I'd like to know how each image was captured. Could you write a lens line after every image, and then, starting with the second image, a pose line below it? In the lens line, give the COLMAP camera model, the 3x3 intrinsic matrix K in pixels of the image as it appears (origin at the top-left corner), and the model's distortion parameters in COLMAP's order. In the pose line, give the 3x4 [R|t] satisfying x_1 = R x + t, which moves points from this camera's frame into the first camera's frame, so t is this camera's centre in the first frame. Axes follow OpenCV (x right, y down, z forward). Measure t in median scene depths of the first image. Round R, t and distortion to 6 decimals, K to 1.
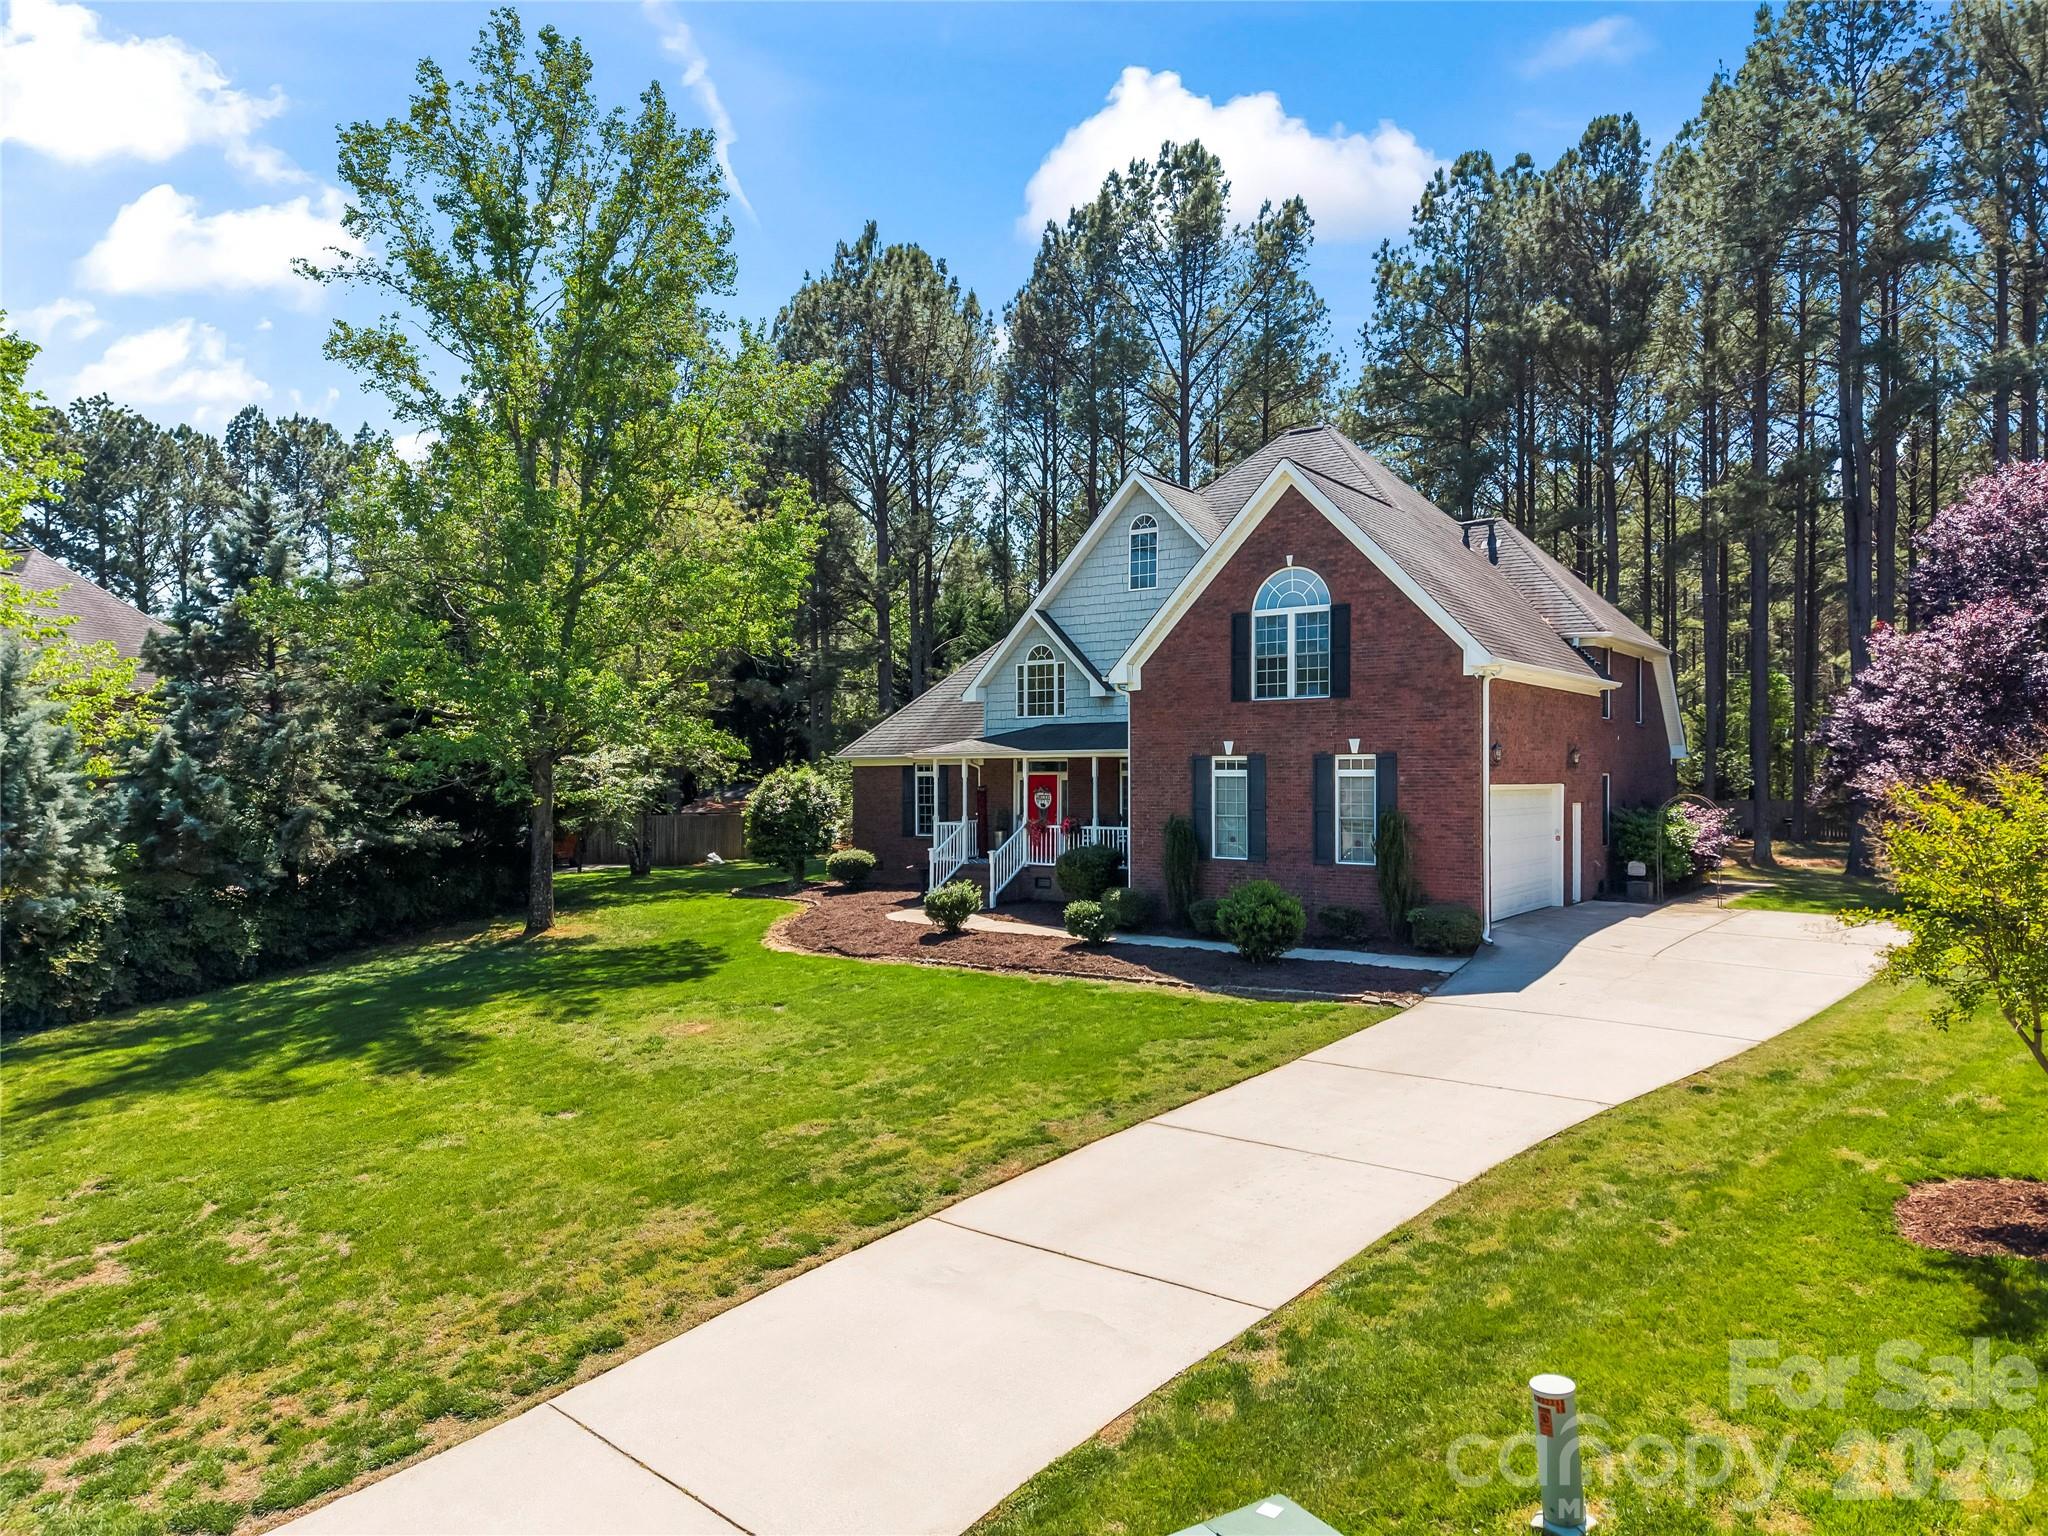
lens RADIAL K [[1403.8, 0, 1024.0], [0, 1403.8, 768.0], [0, 0, 1]] dist [0.058055, -0.052028]
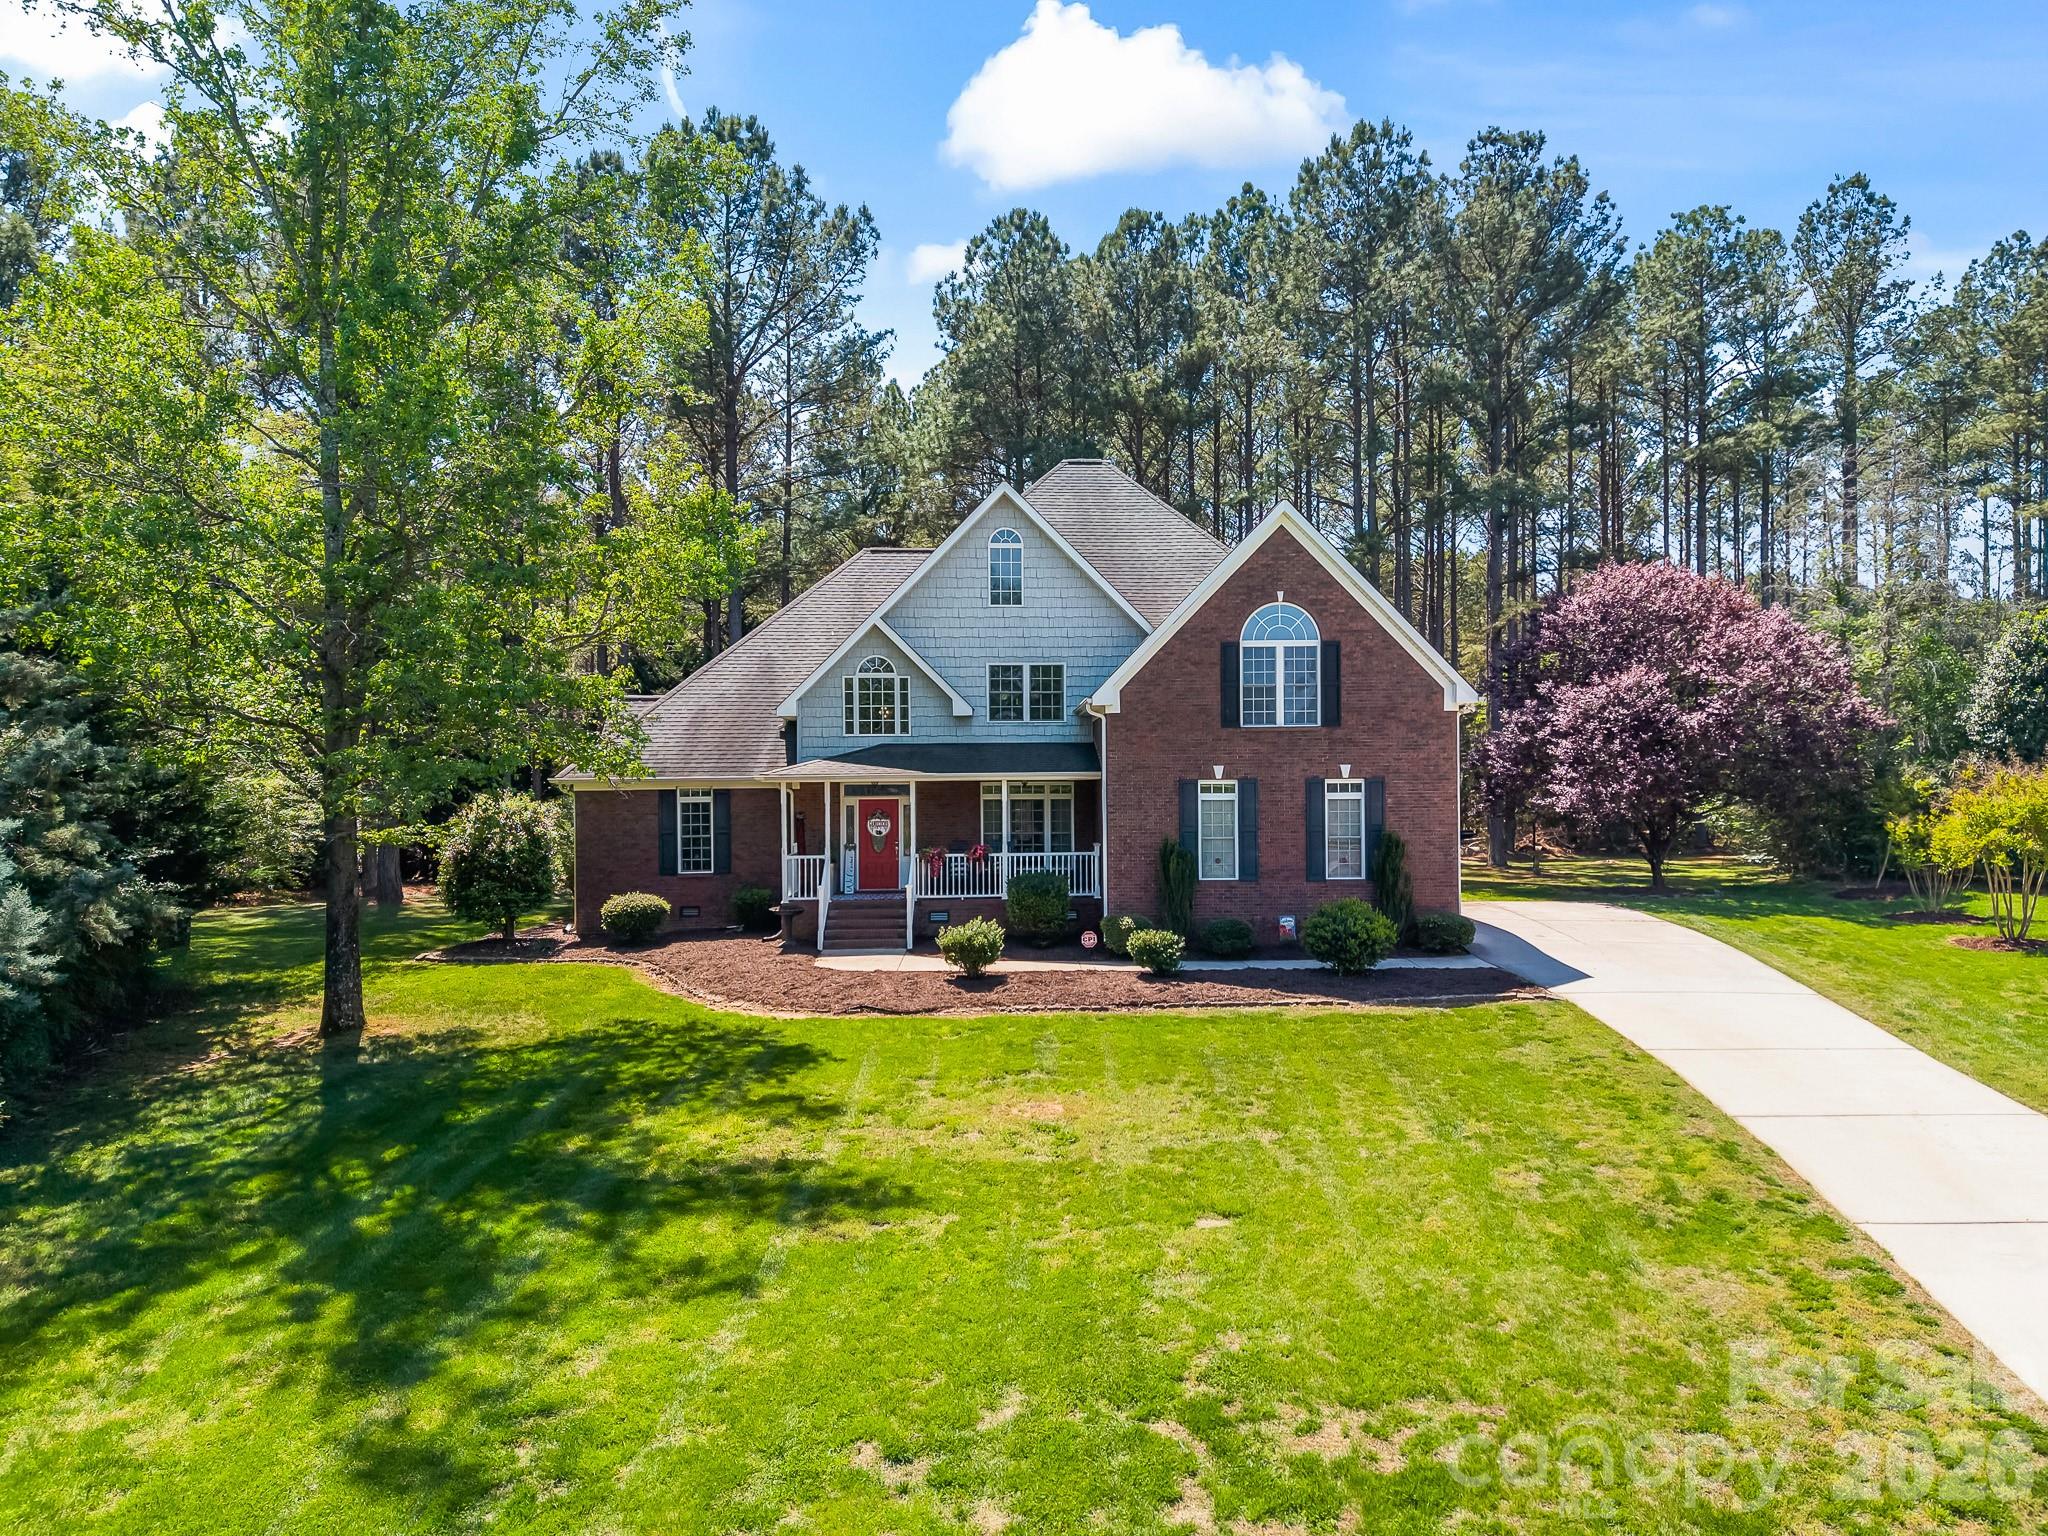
lens RADIAL K [[1417.7, 0, 1066.1], [0, 1417.7, 770.3], [0, 0, 1]] dist [0.069656, -0.127597]
pose [[0.775998, 0.000422, 0.630736, -0.596773], [0.004036, 0.999976, -0.005636, -0.010362], [-0.630723, 0.006919, 0.775977, 0.263455]]
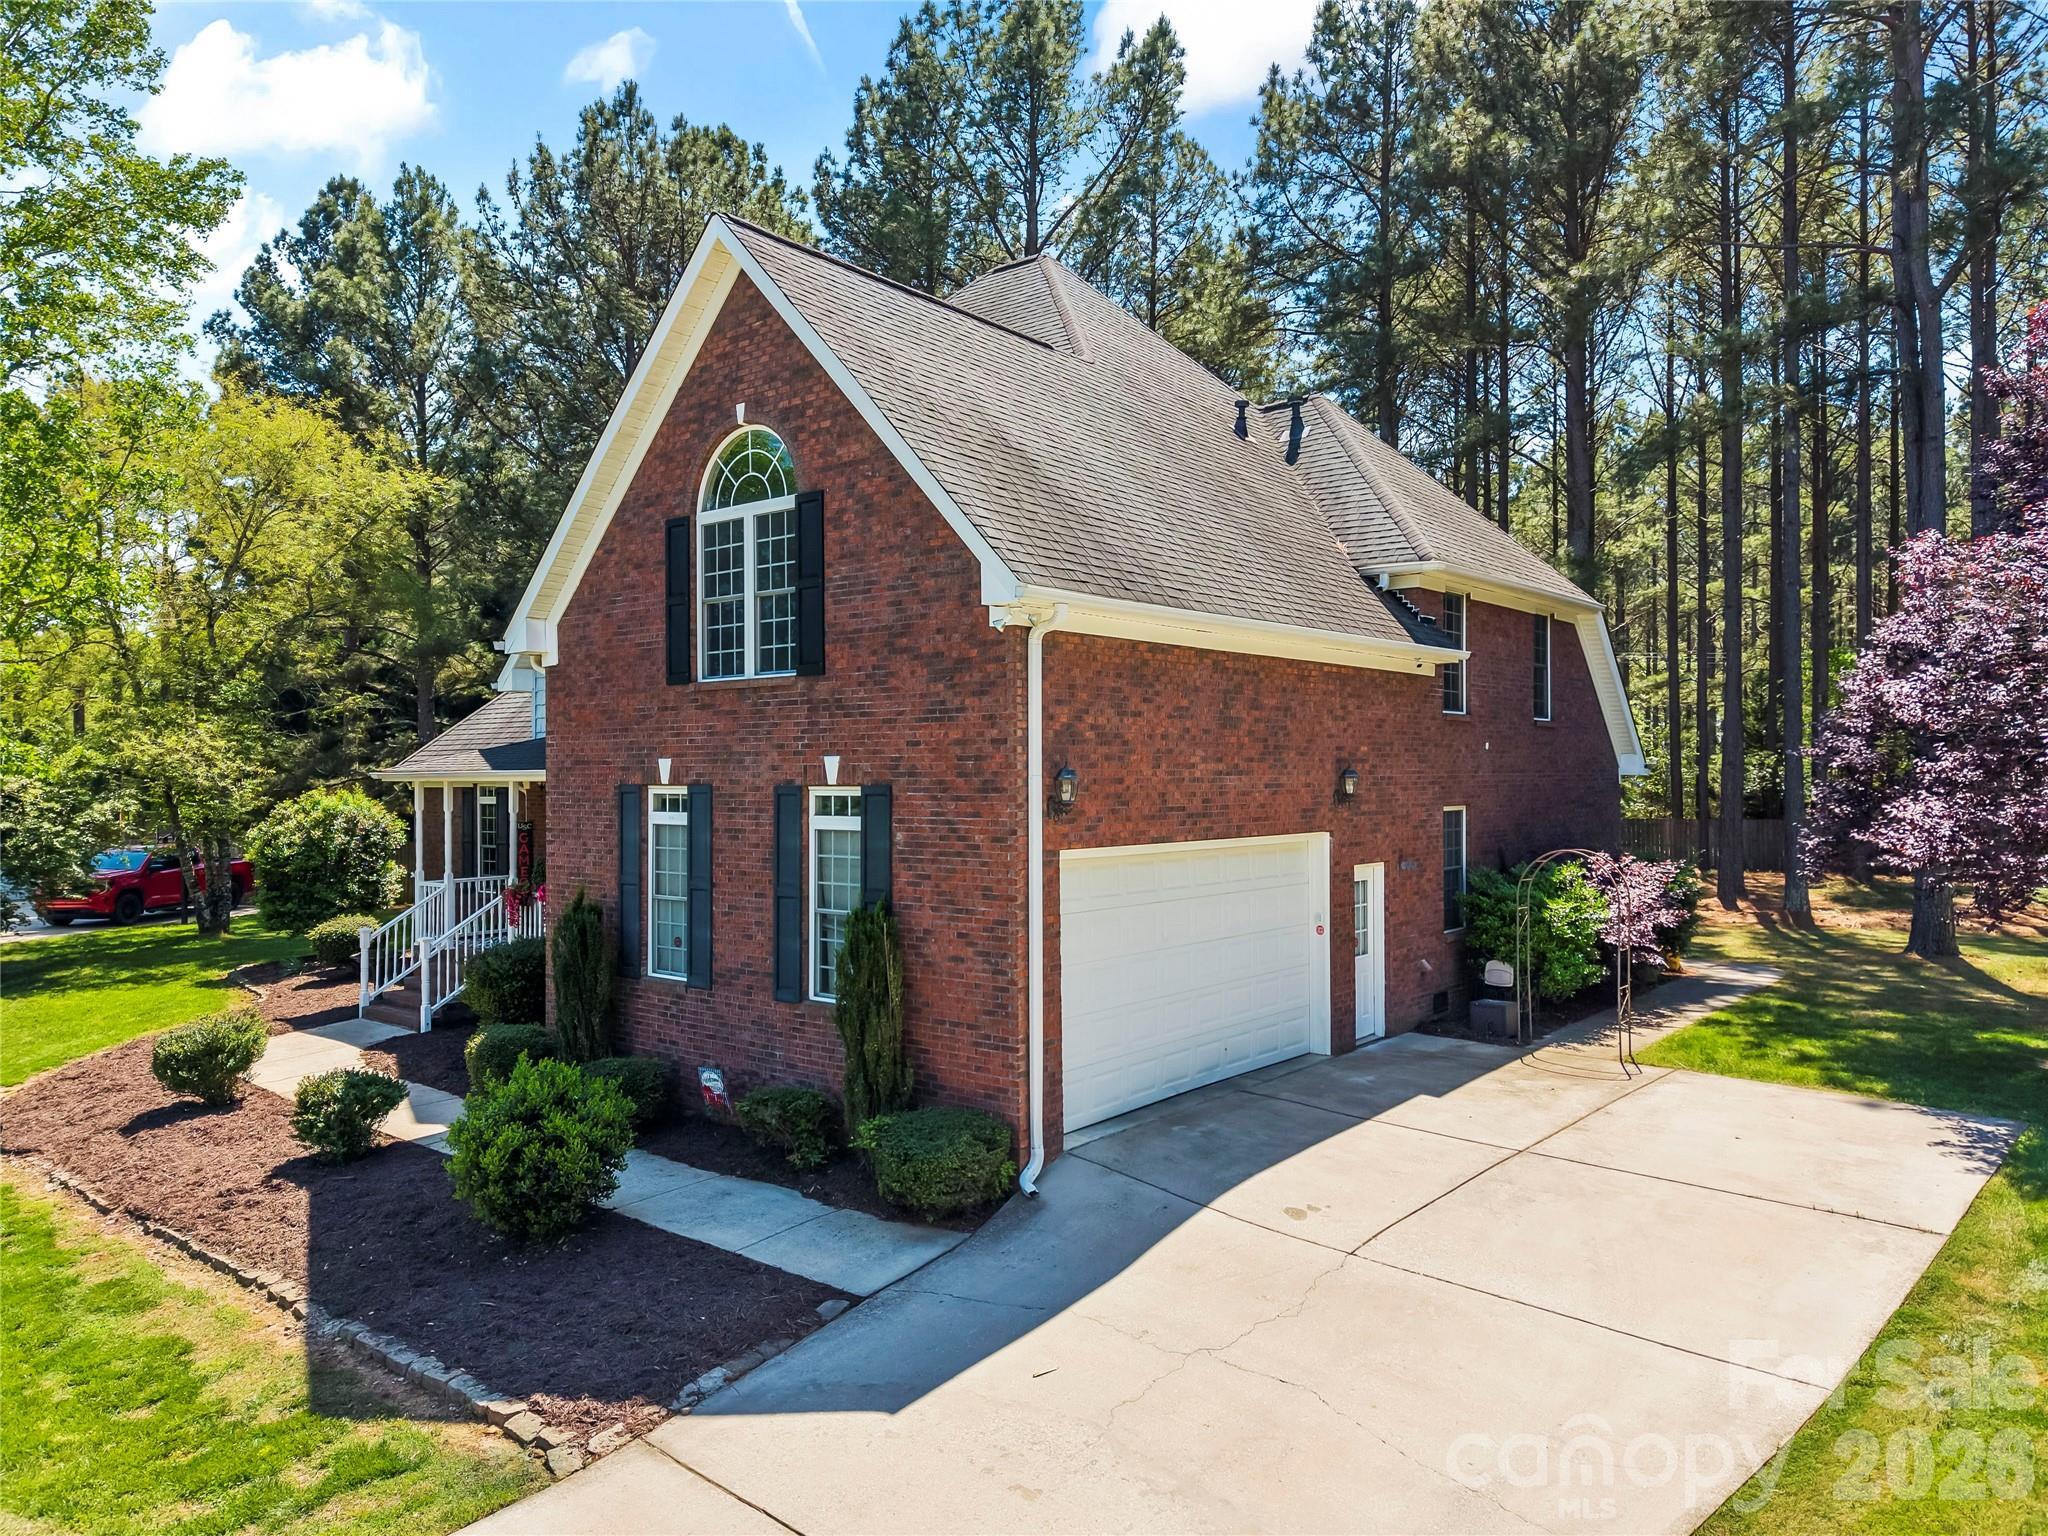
lens RADIAL K [[1369.0, 0, 1024.0], [0, 1369.0, 768.0], [0, 0, 1]] dist [0.107262, -0.140328]
pose [[0.997425, -0.002333, -0.071677, 0.320632], [0.002451, 0.999996, 0.001557, -0.016047], [0.071673, -0.001729, 0.997427, 0.483084]]
